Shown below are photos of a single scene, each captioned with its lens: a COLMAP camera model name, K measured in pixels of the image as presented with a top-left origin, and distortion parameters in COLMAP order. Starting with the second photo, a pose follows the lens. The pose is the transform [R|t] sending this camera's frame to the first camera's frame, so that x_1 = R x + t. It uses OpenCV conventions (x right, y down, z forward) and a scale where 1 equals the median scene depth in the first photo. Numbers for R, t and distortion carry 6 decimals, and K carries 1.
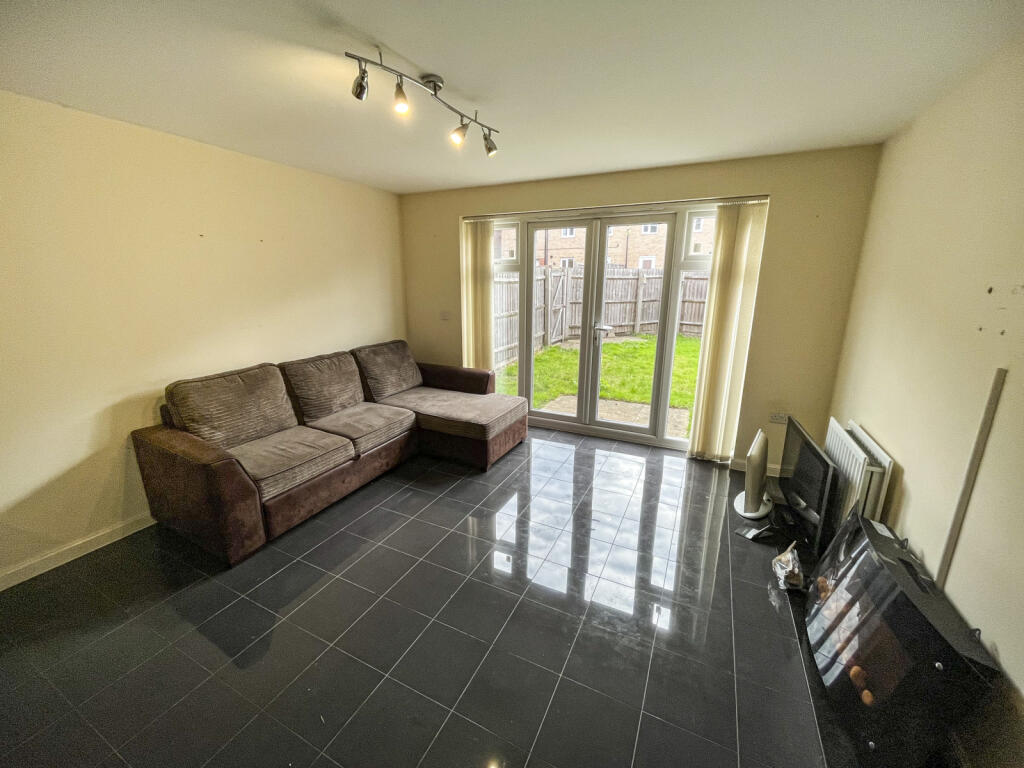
lens RADIAL K [[410.5, 0, 511.0], [0, 410.5, 382.5], [0, 0, 1]] dist [0.001048, -0.000264]
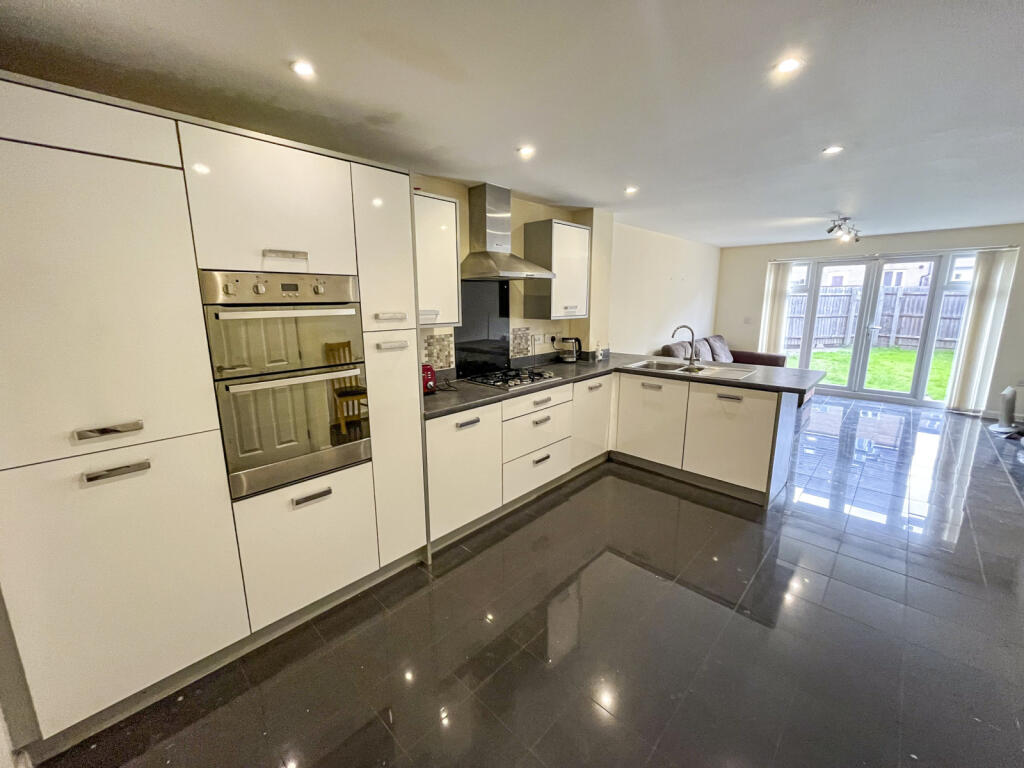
lens RADIAL K [[410.5, 0, 510.7], [0, 410.5, 380.7], [0, 0, 1]] dist [0.001048, -0.000264]
pose [[0.951176, 0.050863, -0.304430, -0.606938], [-0.065266, 0.997170, -0.037318, 0.217144], [0.301670, 0.055365, 0.951803, -0.893176]]
